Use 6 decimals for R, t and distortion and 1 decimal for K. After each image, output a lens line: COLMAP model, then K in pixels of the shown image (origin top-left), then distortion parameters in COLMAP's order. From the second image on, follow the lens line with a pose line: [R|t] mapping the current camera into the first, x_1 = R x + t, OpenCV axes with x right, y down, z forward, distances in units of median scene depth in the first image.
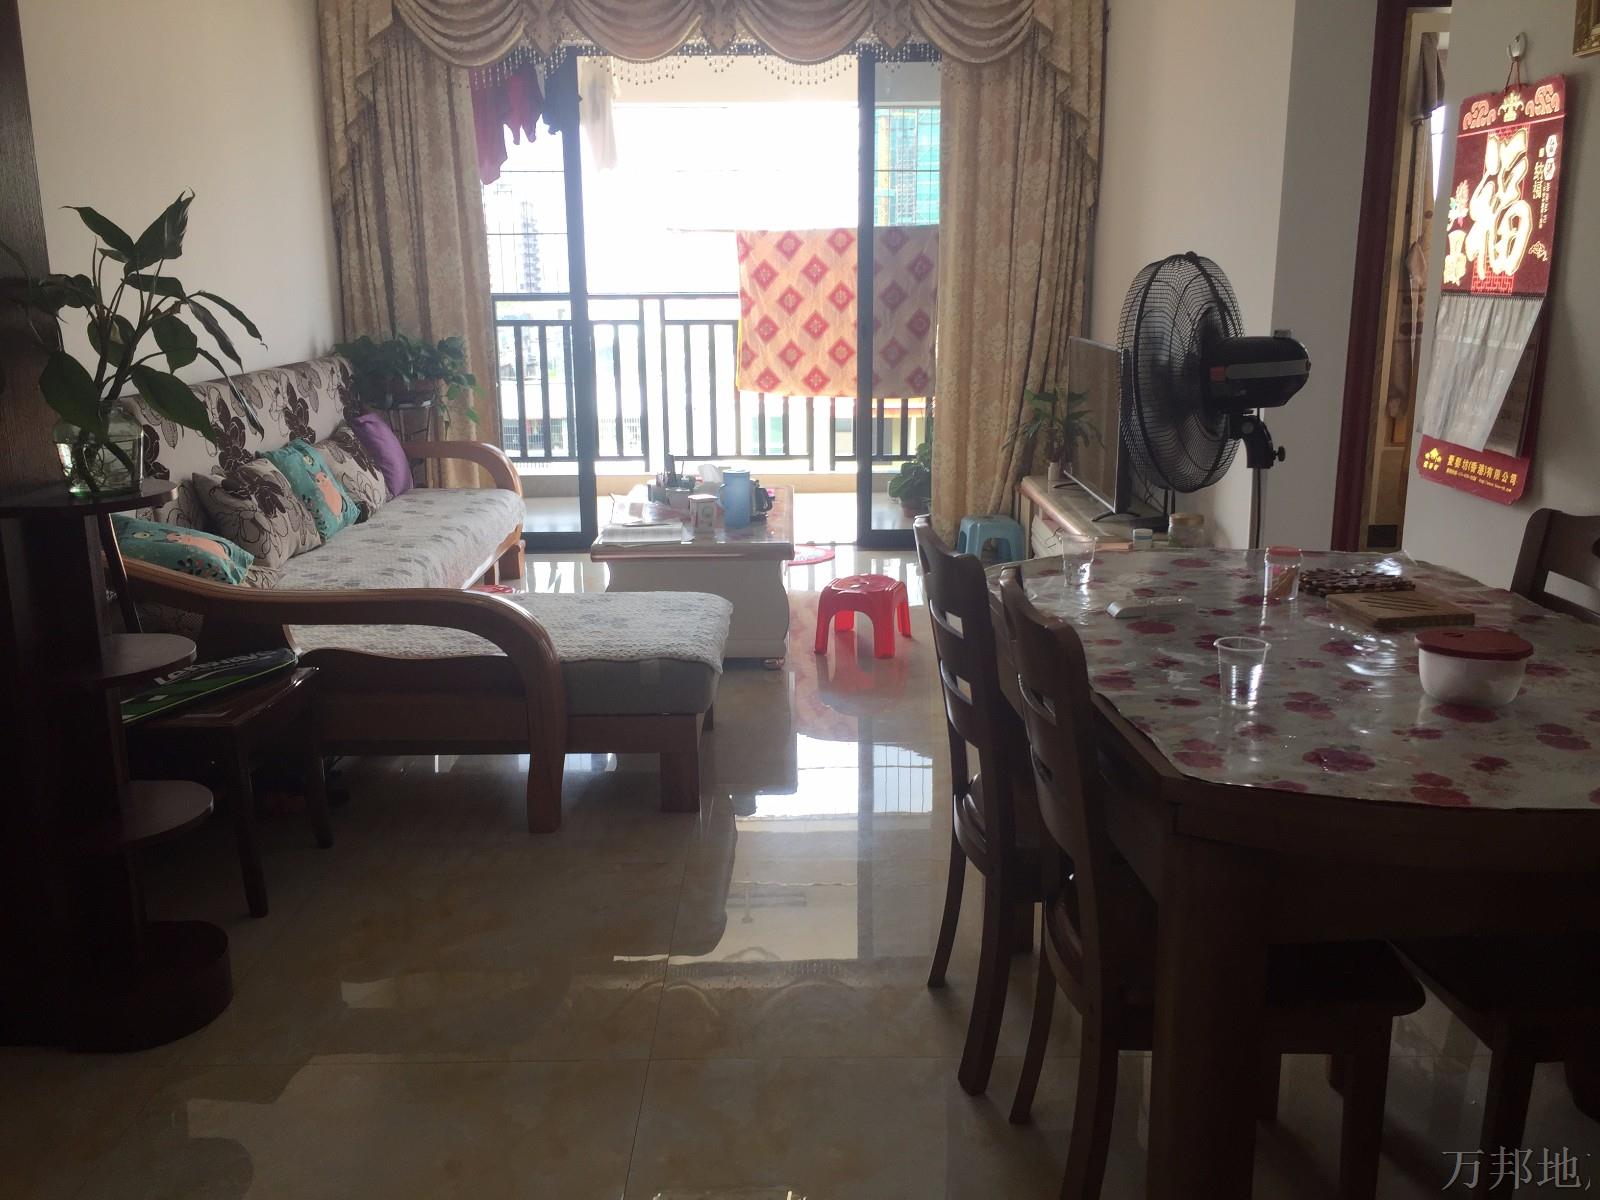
lens RADIAL K [[1390.3, 0, 800.0], [0, 1390.3, 600.0], [0, 0, 1]] dist [0.105828, -0.159229]
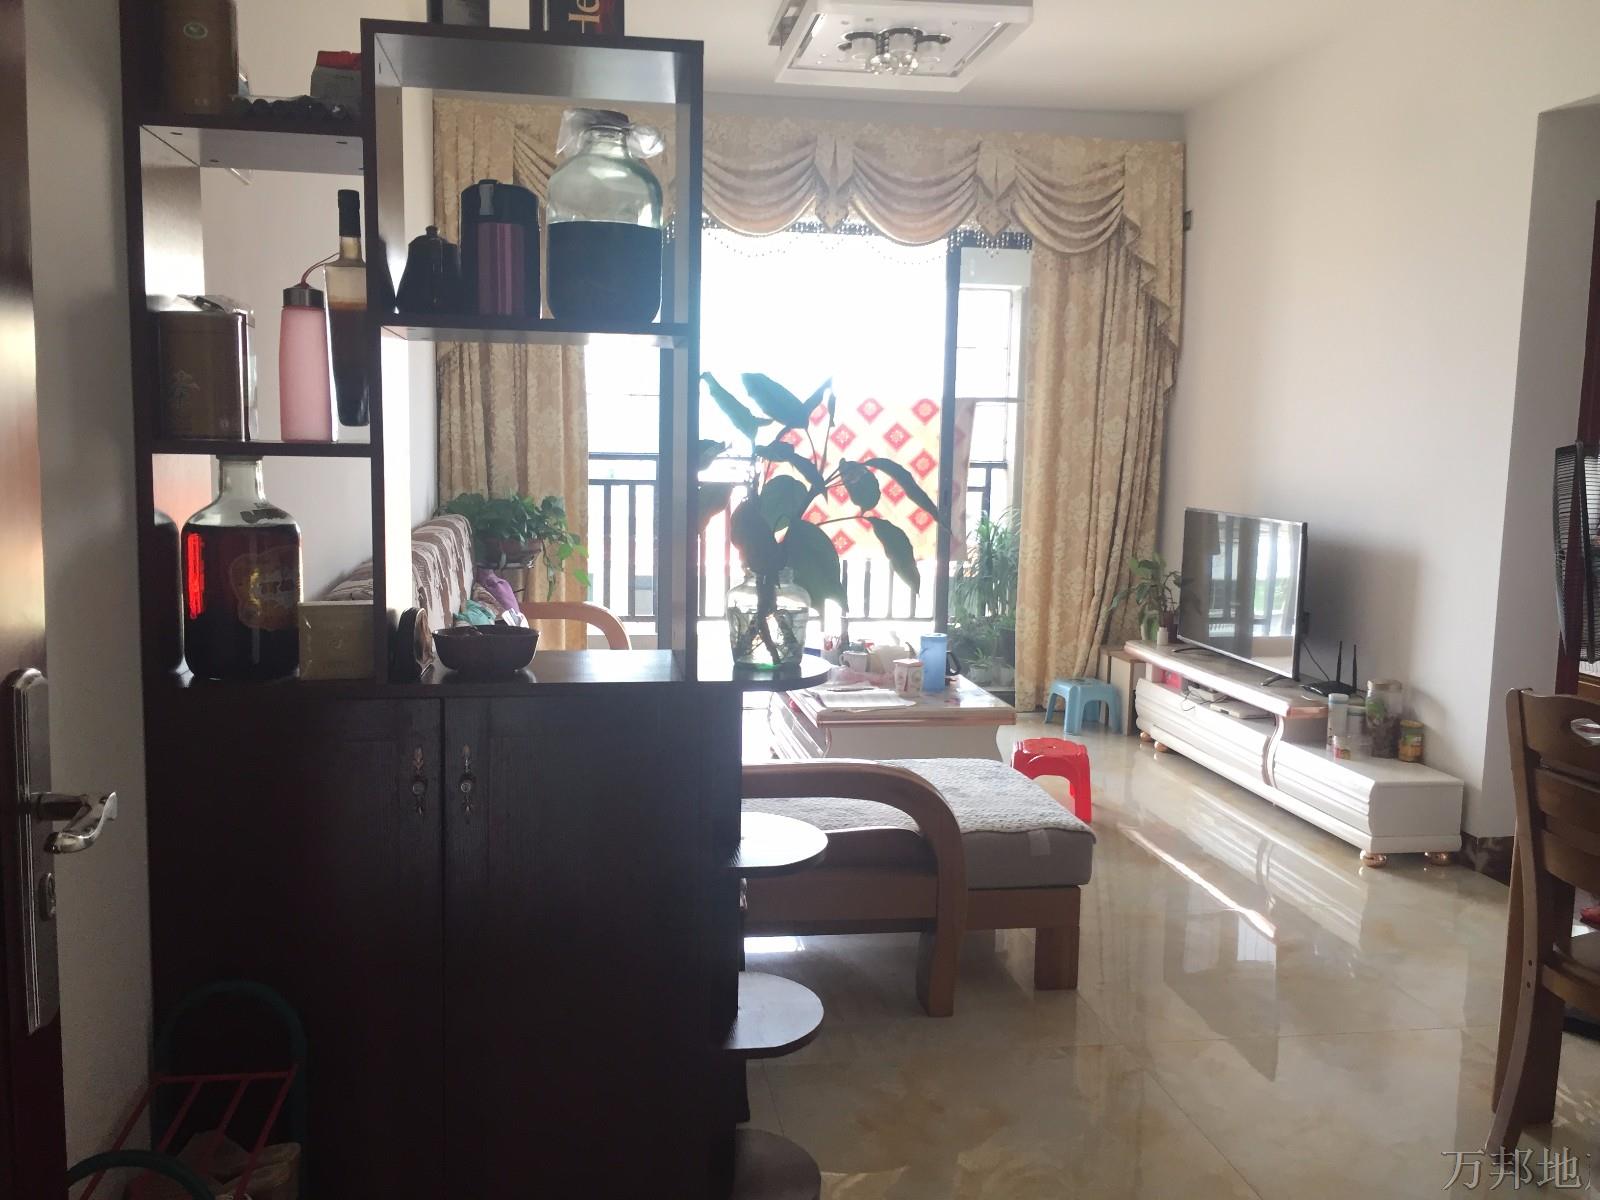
lens RADIAL K [[1390.3, 0, 800.0], [0, 1390.3, 600.0], [0, 0, 1]] dist [0.105828, -0.159229]
pose [[0.987202, 0.009931, 0.159163, -0.235787], [0.008022, 0.993703, -0.111758, -0.005103], [-0.159271, 0.111605, 0.980906, 0.025606]]
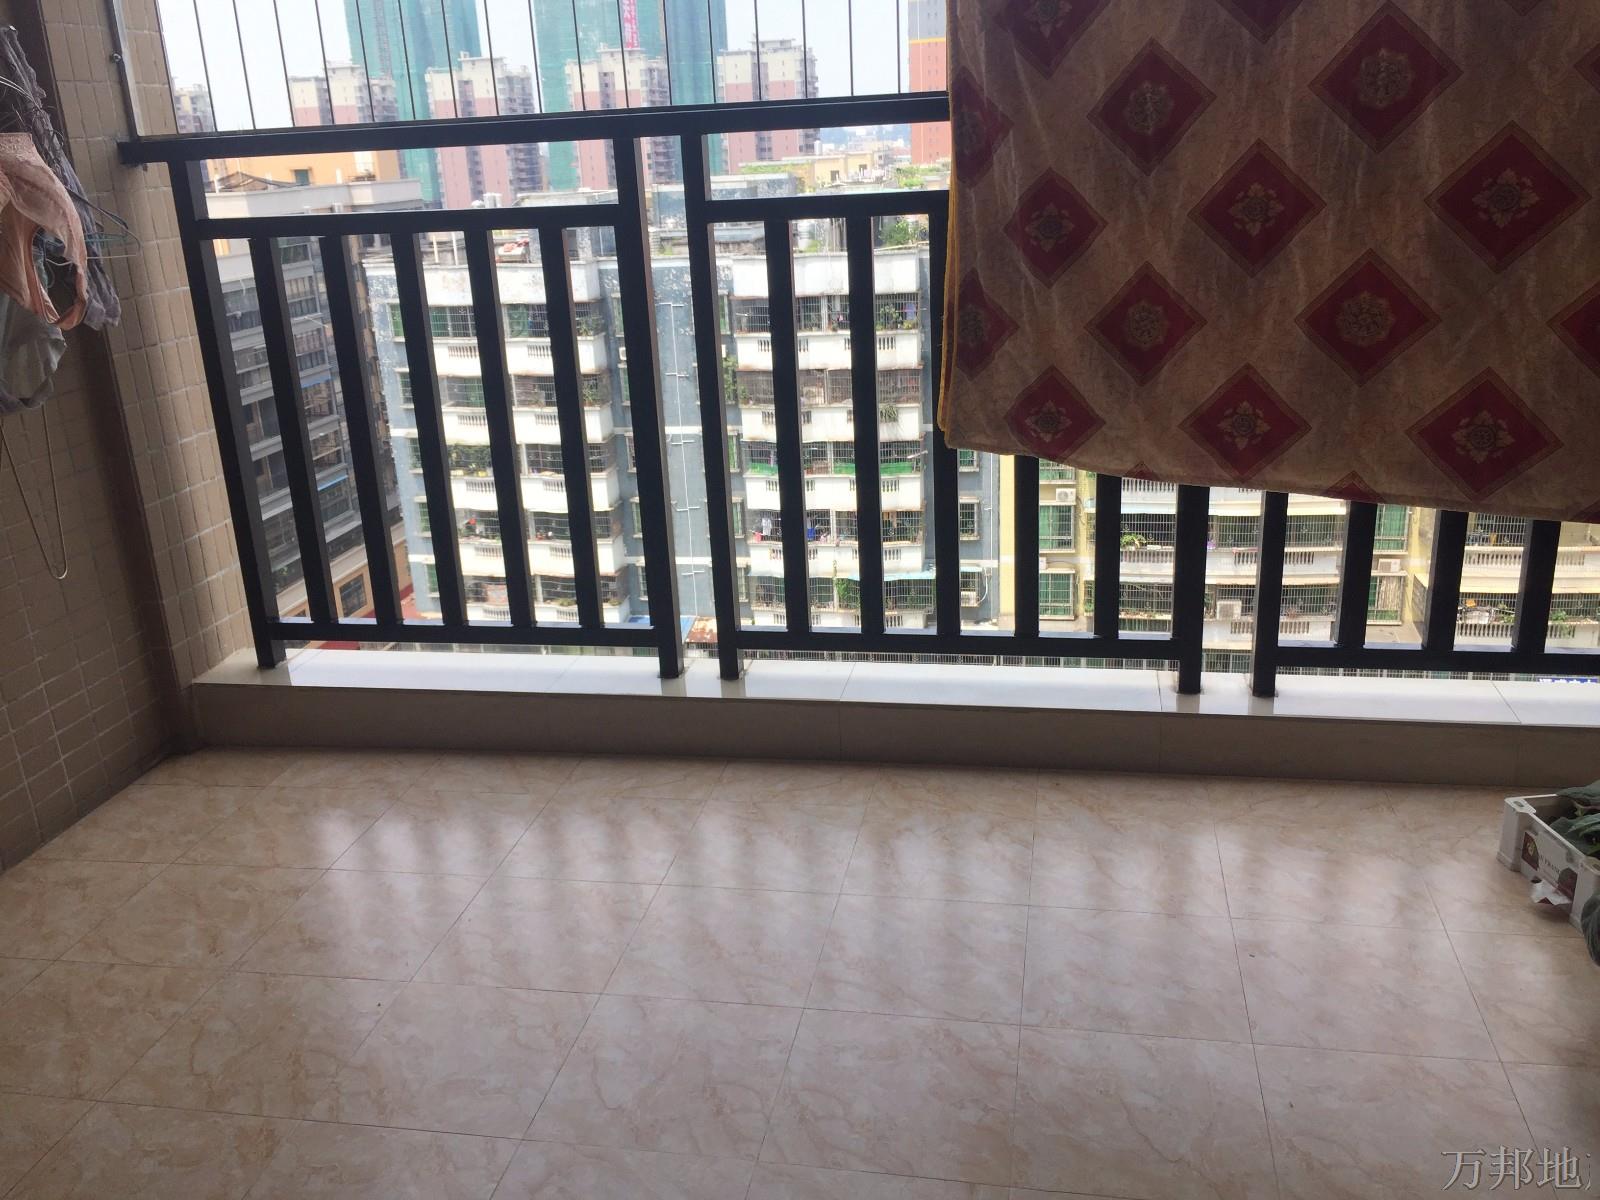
lens RADIAL K [[1390.3, 0, 800.0], [0, 1390.3, 600.0], [0, 0, 1]] dist [0.105828, -0.159229]
pose [[0.978649, 0.026365, -0.203841, -0.014835], [-0.010510, 0.996861, 0.078474, -0.147624], [0.205270, -0.074656, 0.975854, 0.743149]]
